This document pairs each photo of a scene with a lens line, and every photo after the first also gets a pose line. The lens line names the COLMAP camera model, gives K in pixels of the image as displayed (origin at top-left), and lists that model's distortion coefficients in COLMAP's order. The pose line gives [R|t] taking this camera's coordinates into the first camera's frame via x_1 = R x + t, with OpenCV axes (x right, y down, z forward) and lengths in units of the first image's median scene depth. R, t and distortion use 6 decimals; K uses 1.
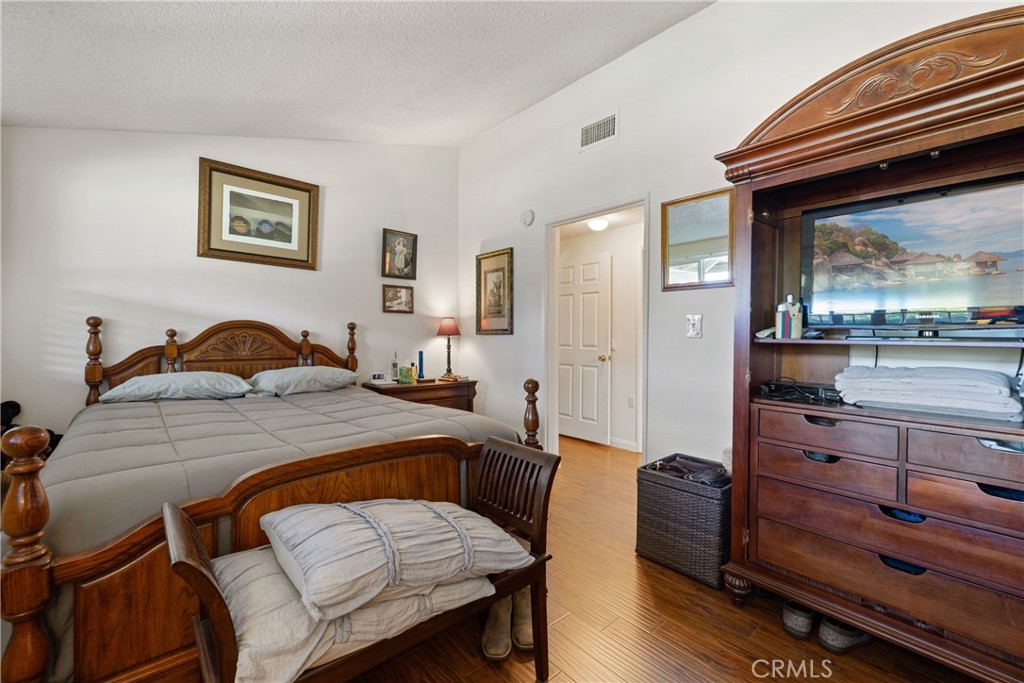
lens RADIAL K [[437.8, 0, 511.0], [0, 437.8, 339.3], [0, 0, 1]] dist [0.005536, 0.000040]
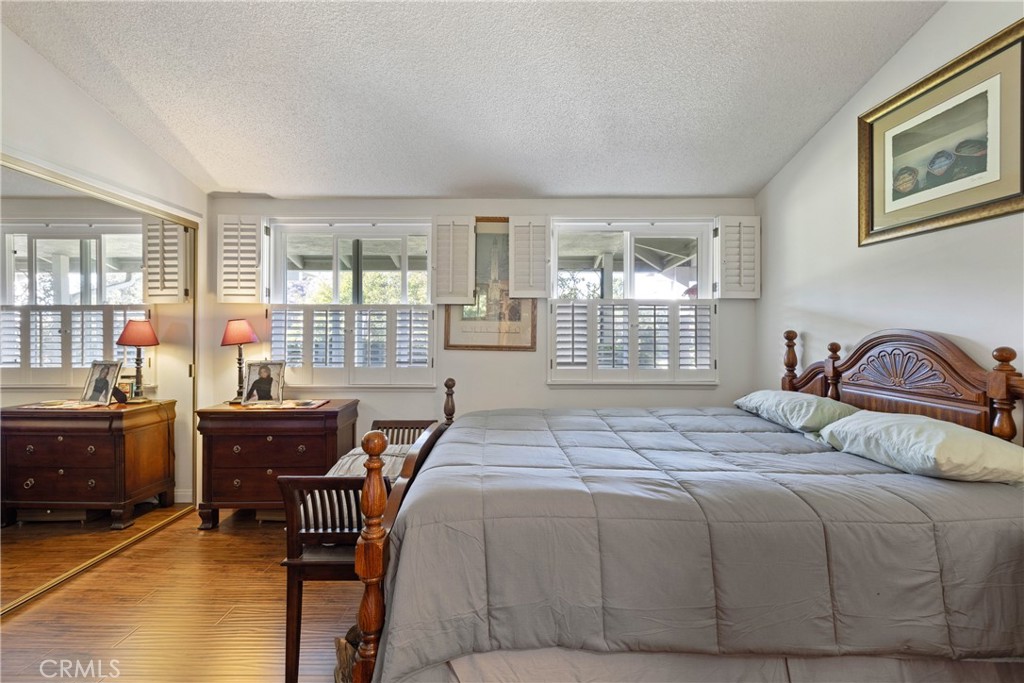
lens RADIAL K [[437.8, 0, 511.0], [0, 437.8, 339.3], [0, 0, 1]] dist [0.005536, 0.000040]
pose [[-0.639585, 0.003162, -0.768714, 0.246743], [-0.013750, 0.999785, 0.015553, -0.031348], [0.768598, 0.020517, -0.639404, 0.984864]]
